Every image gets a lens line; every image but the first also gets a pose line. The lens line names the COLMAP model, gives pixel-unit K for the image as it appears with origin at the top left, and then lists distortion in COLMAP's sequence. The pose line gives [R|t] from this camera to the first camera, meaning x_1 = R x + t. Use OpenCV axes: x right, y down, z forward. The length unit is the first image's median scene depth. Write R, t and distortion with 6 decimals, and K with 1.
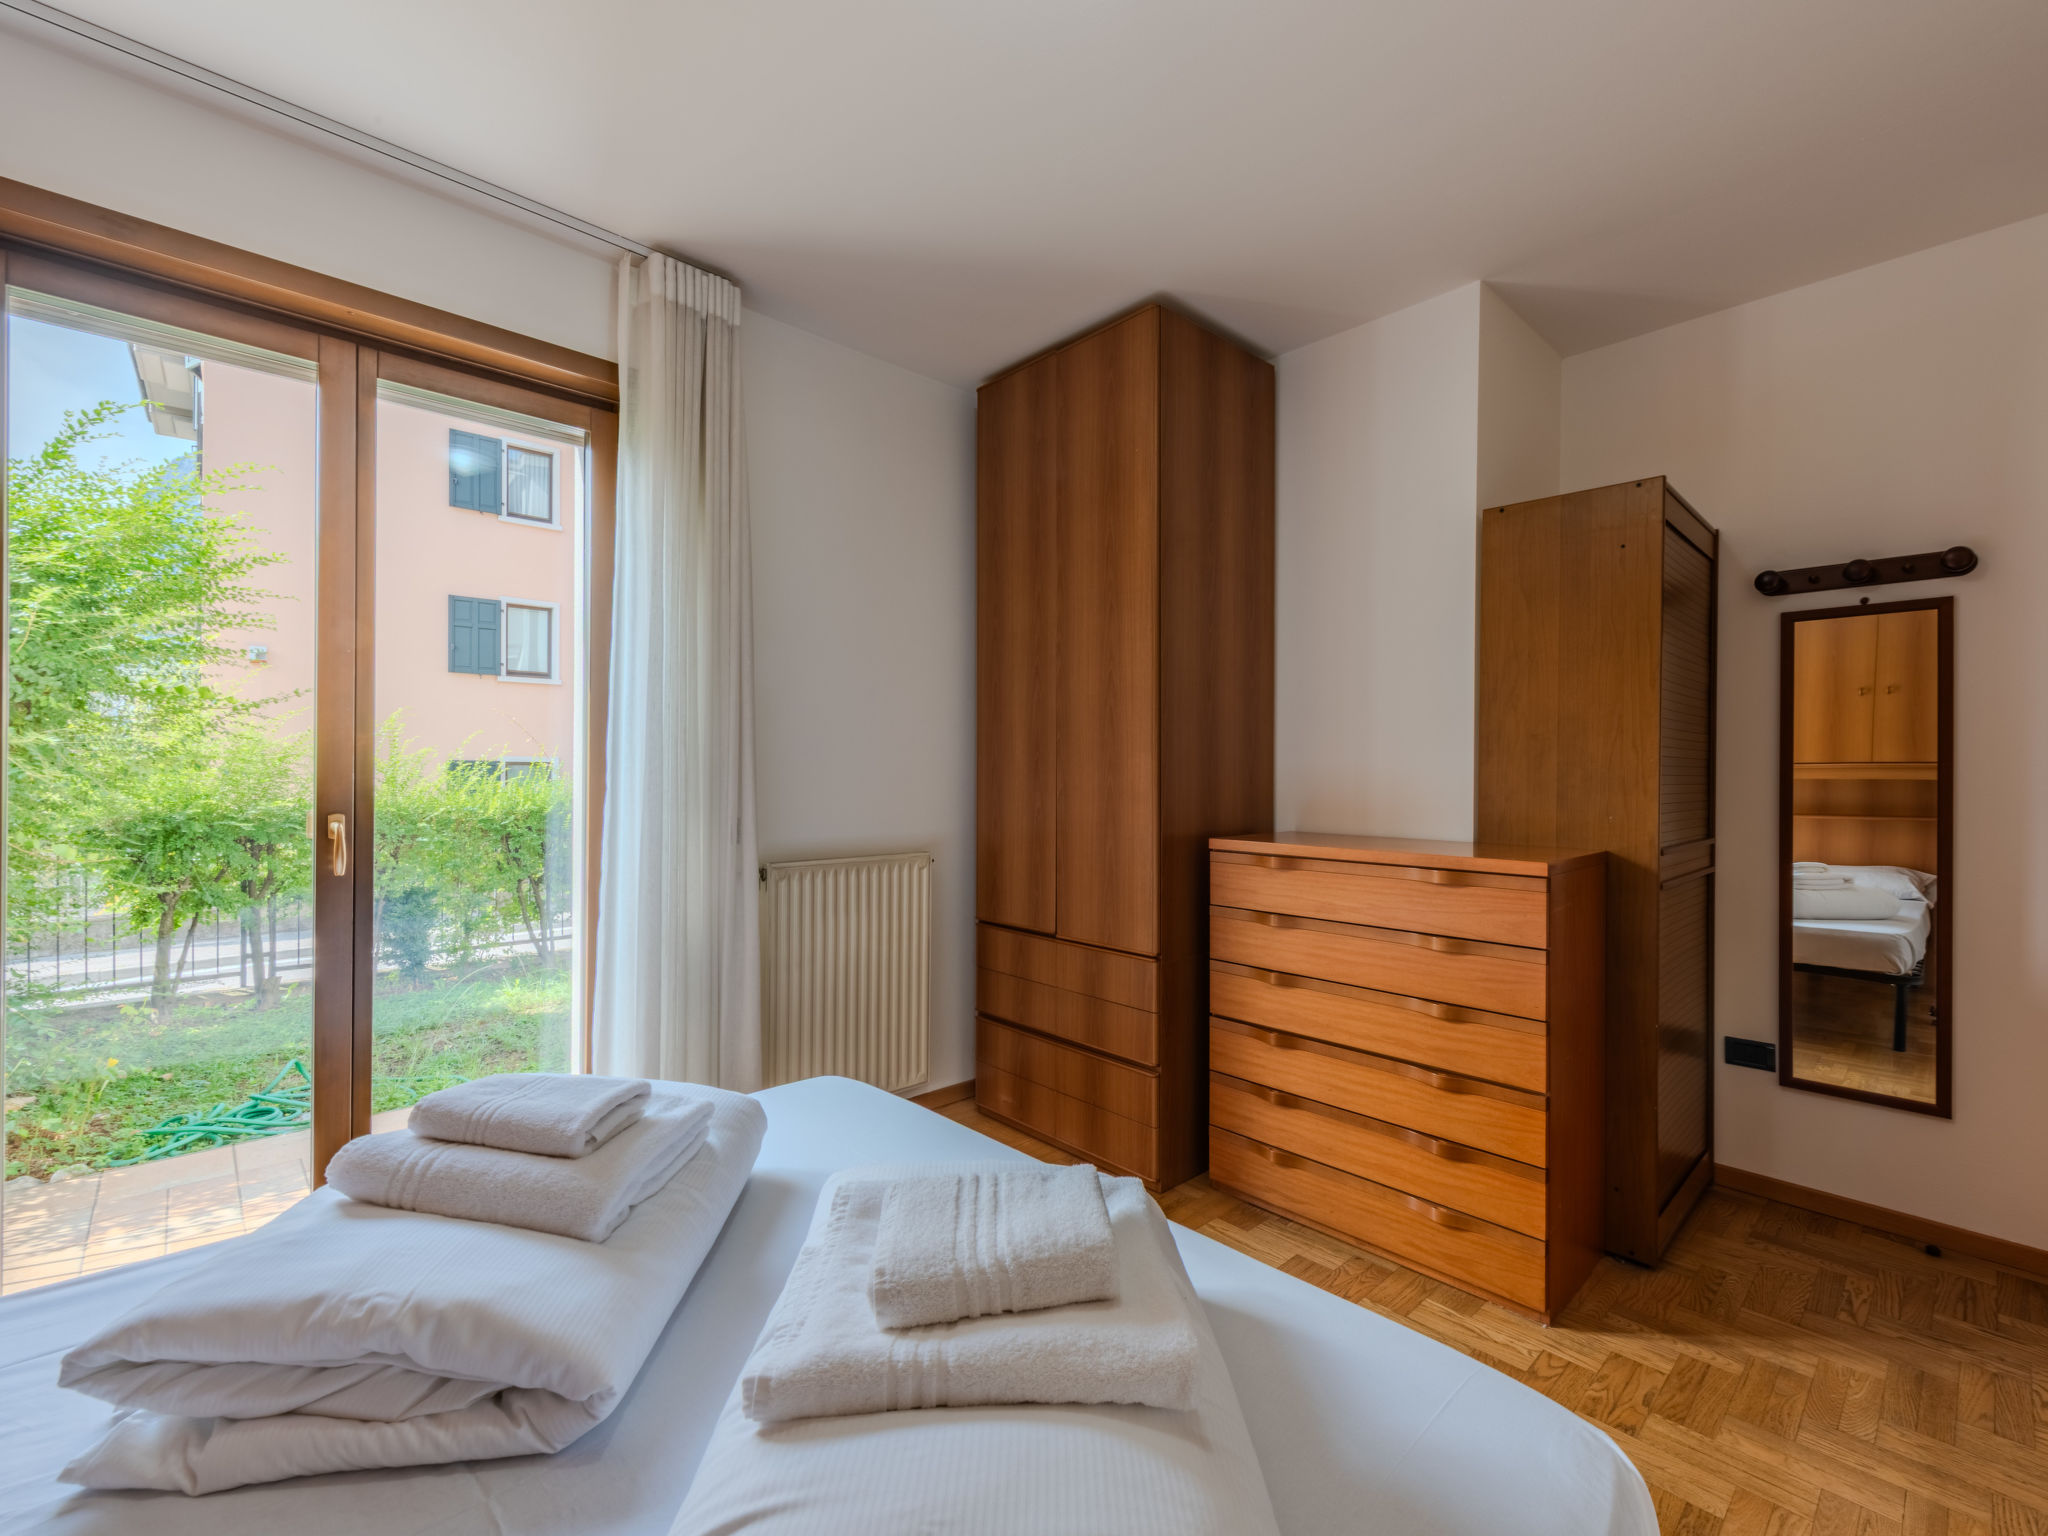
lens RADIAL K [[933.0, 0, 1022.7], [0, 933.0, 771.7], [0, 0, 1]] dist [0.024409, -0.008137]
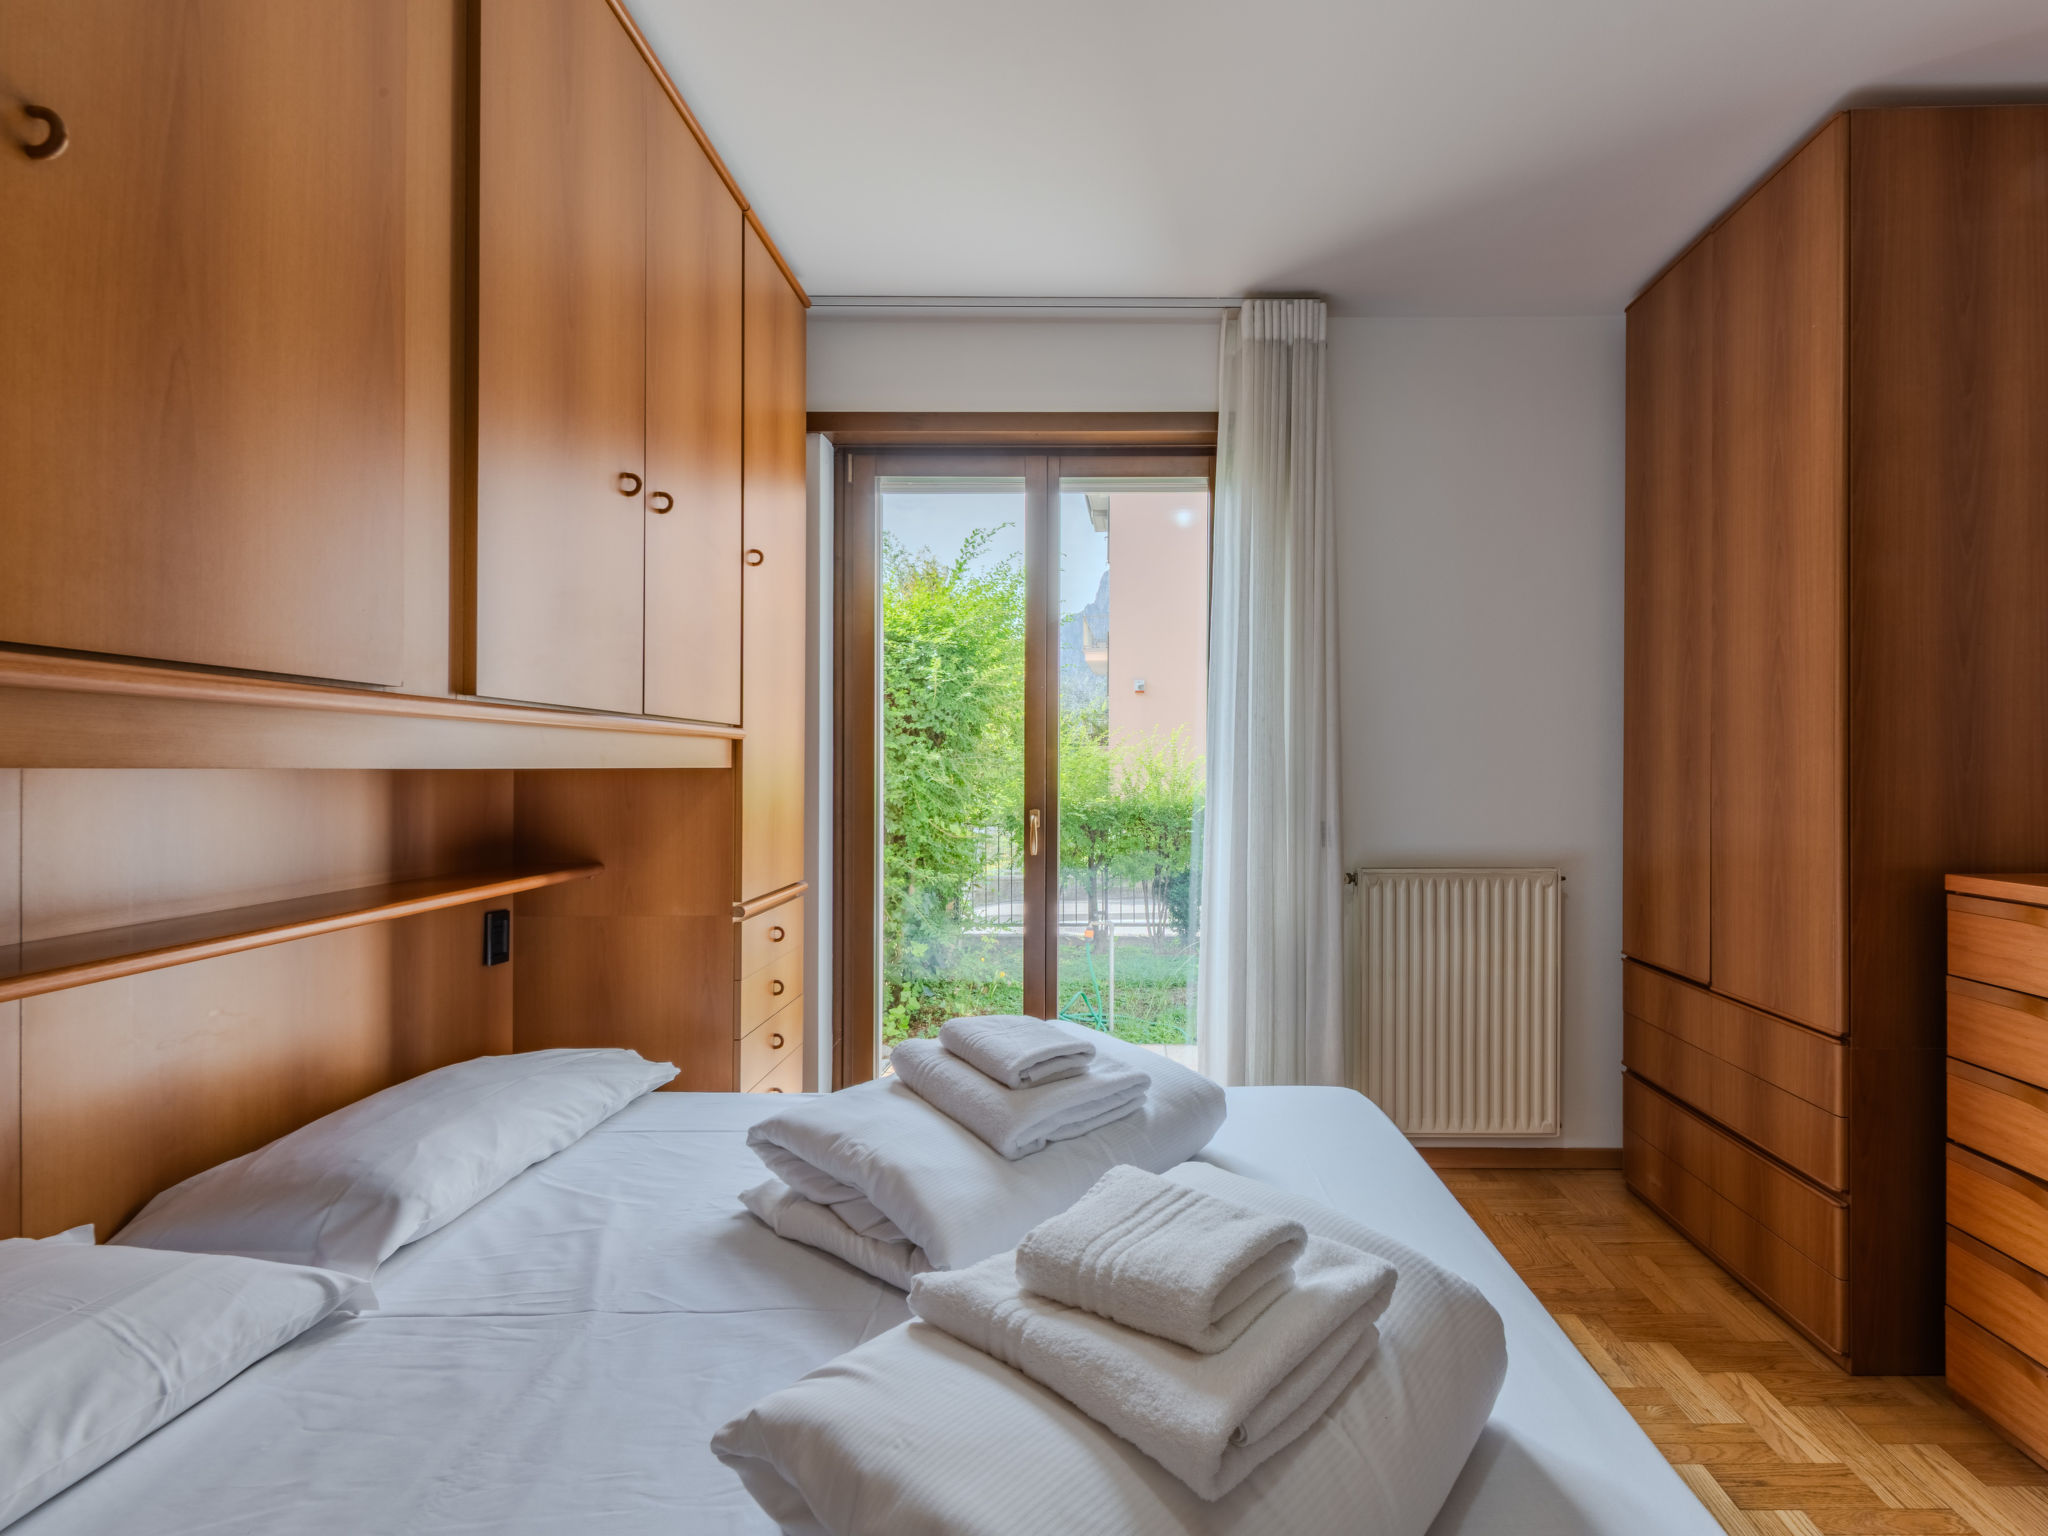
lens RADIAL K [[922.8, 0, 1061.3], [0, 922.8, 773.5], [0, 0, 1]] dist [0.023266, -0.007005]
pose [[0.714519, -0.005896, -0.699591, 0.208517], [0.006272, 0.999978, -0.002022, -0.002681], [0.699588, -0.002943, 0.714541, 0.081595]]
